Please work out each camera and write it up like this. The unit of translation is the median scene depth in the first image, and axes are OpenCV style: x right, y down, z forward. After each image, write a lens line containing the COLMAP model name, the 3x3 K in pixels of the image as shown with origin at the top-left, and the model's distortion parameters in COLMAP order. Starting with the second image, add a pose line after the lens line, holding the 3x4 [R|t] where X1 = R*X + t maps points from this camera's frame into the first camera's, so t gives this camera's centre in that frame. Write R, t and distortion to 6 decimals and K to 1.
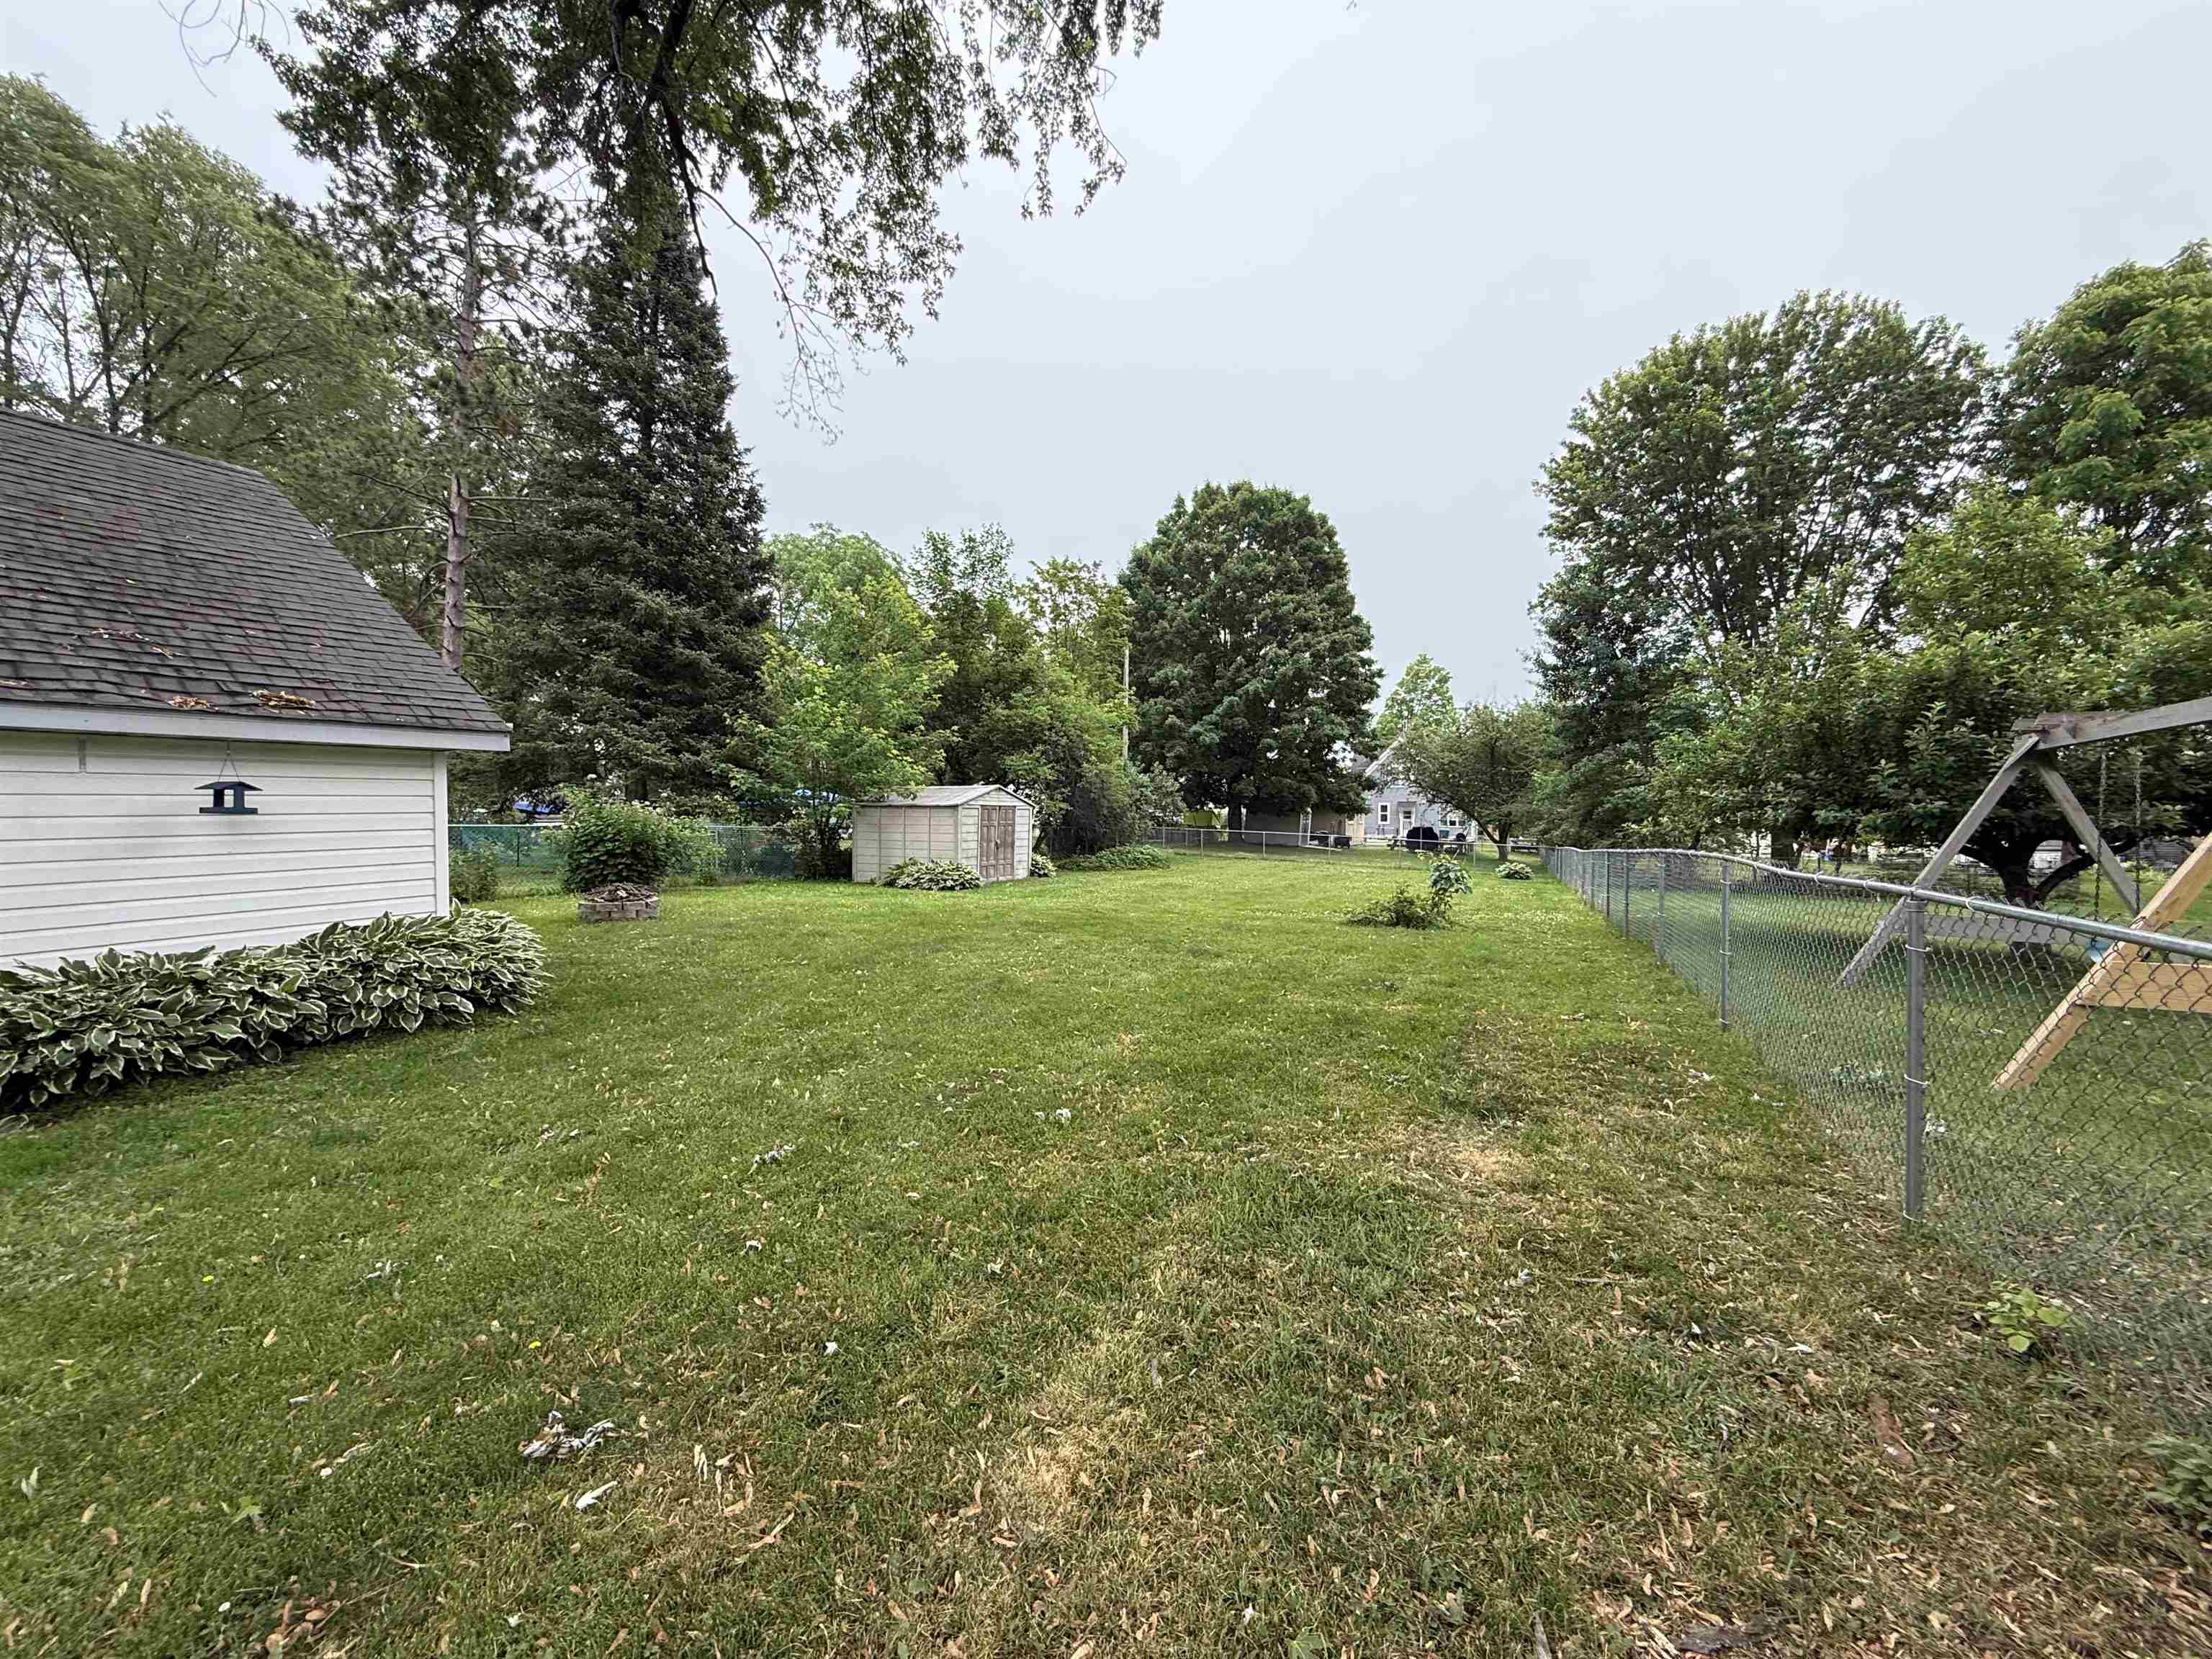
lens RADIAL K [[888.3, 0, 1104.4], [0, 888.3, 822.2], [0, 0, 1]] dist [-0.004977, 0.000349]
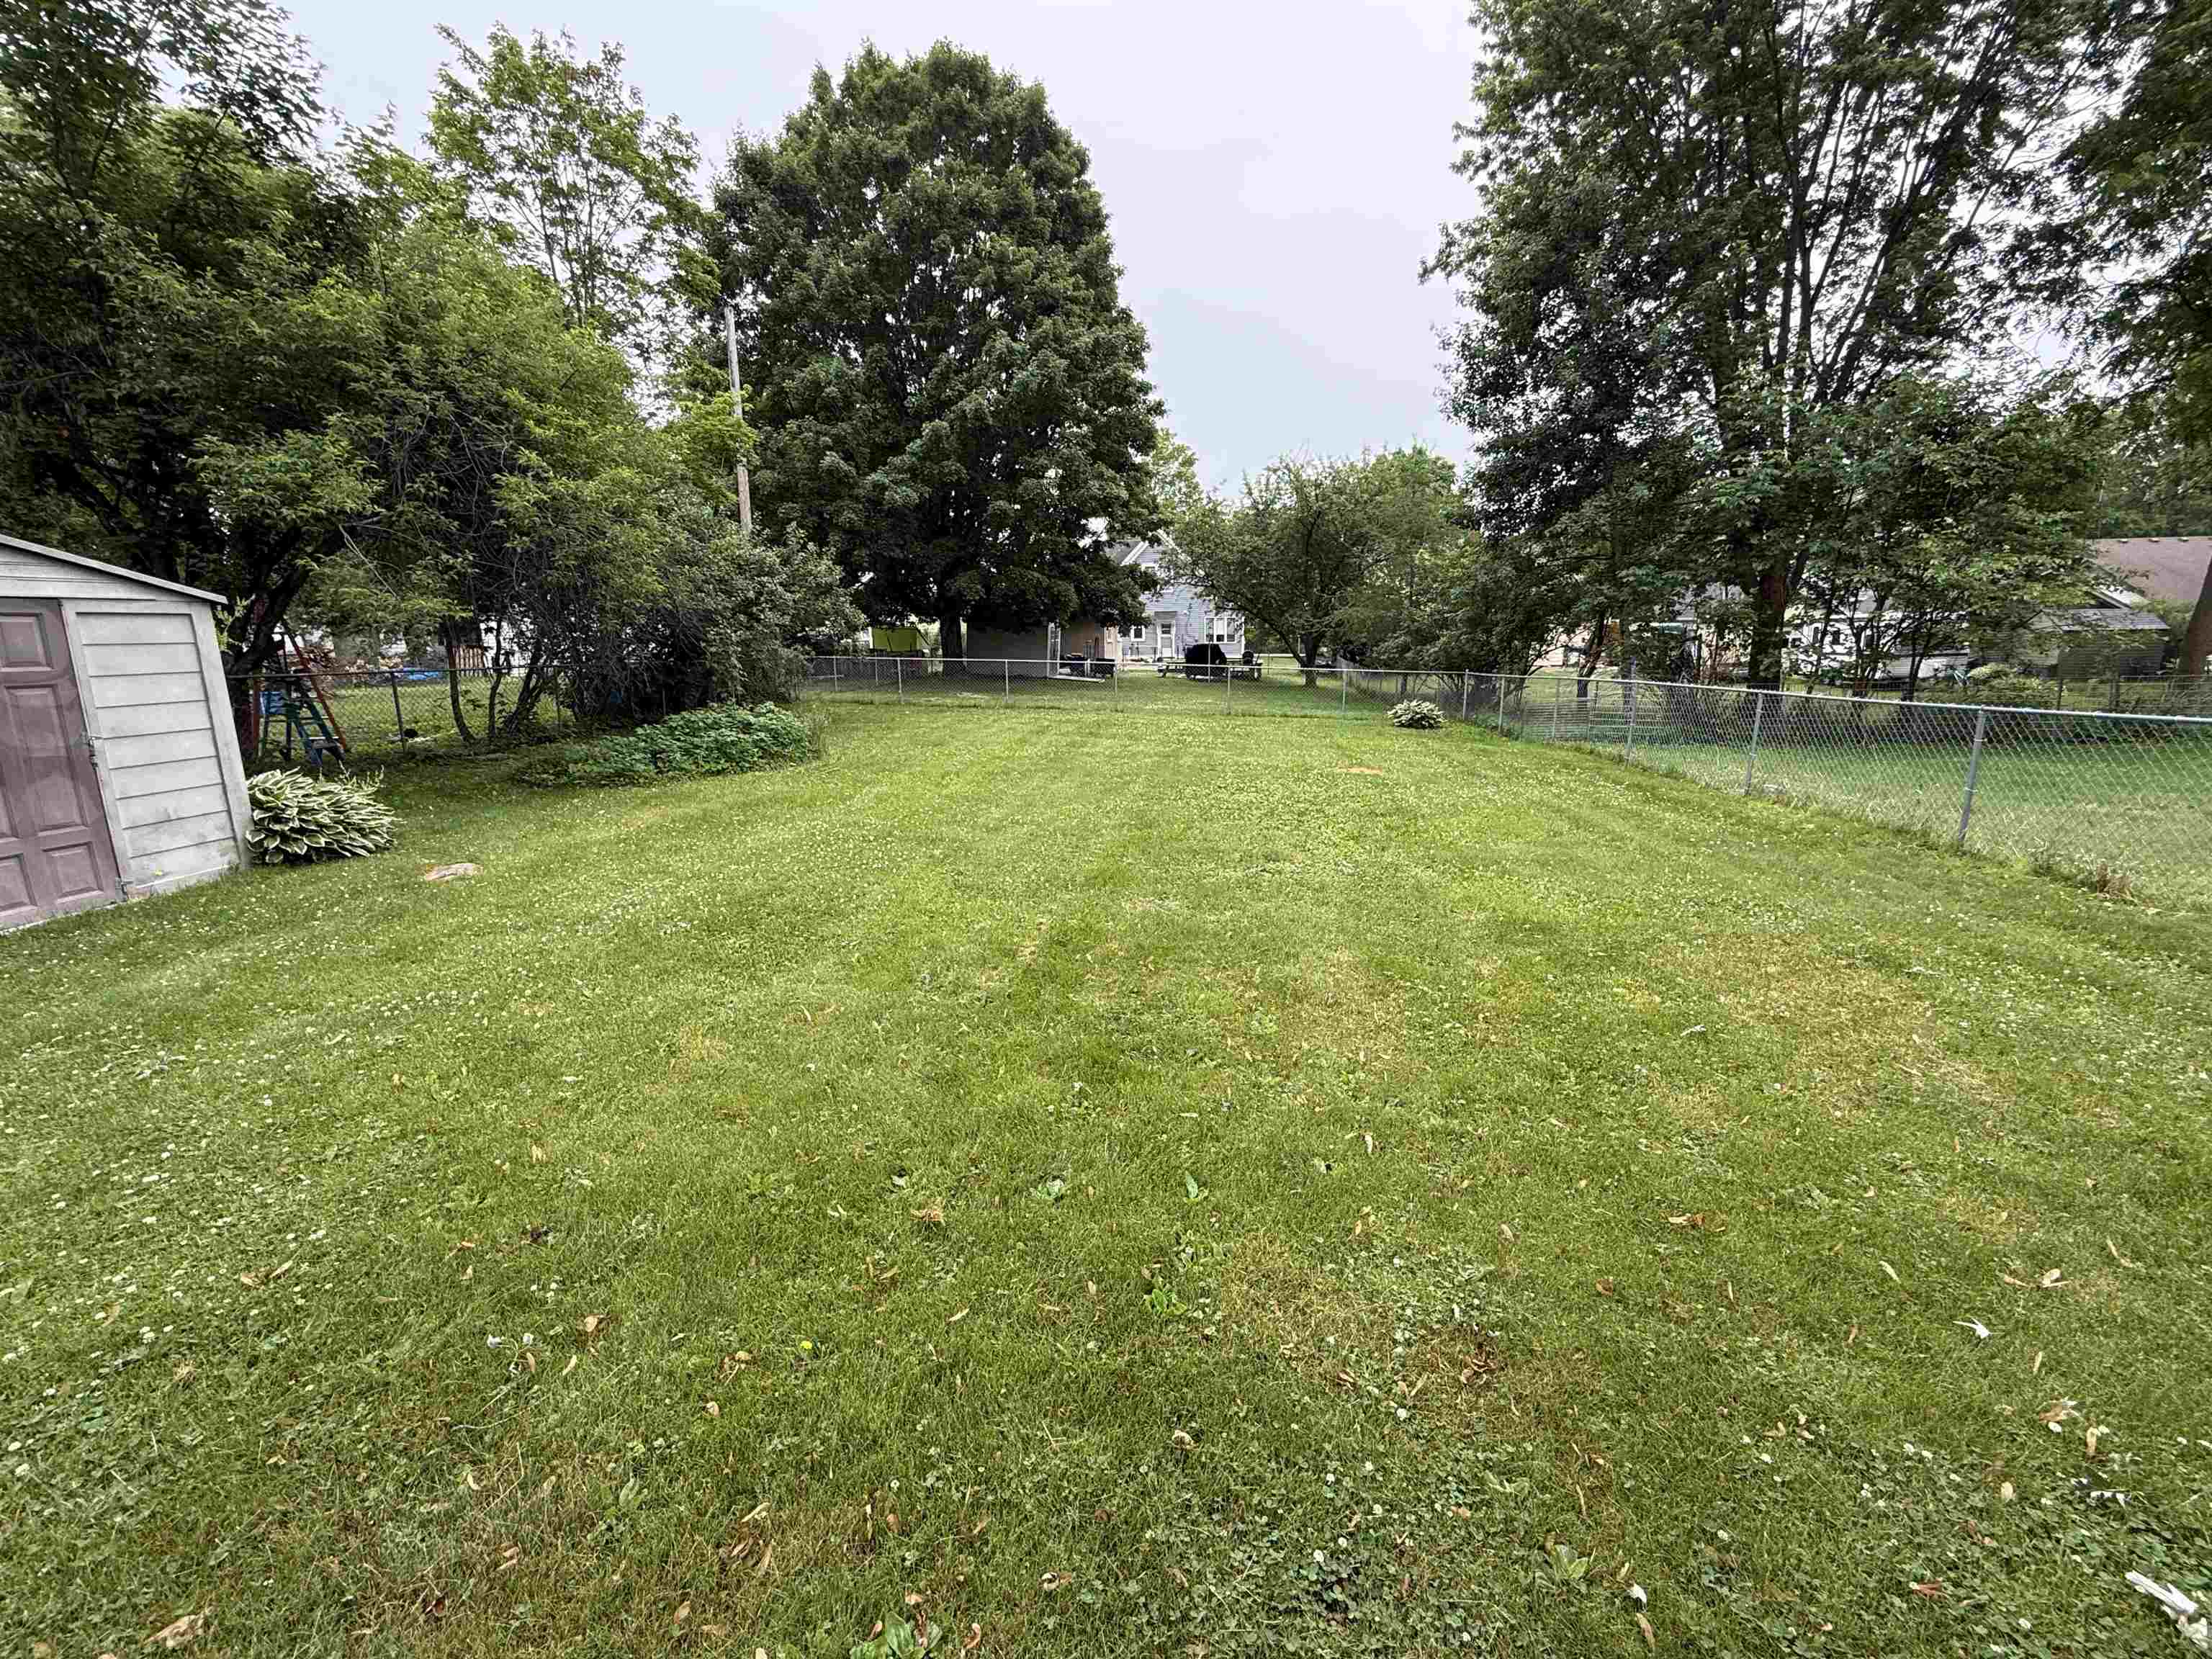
lens RADIAL K [[883.1, 0, 1100.9], [0, 883.1, 828.8], [0, 0, 1]] dist [-0.002388, 0.000636]
pose [[0.948425, -0.087549, 0.304671, 0.044657], [0.022993, 0.977574, 0.209334, -0.000668], [-0.316165, -0.191533, 0.929169, 0.362755]]
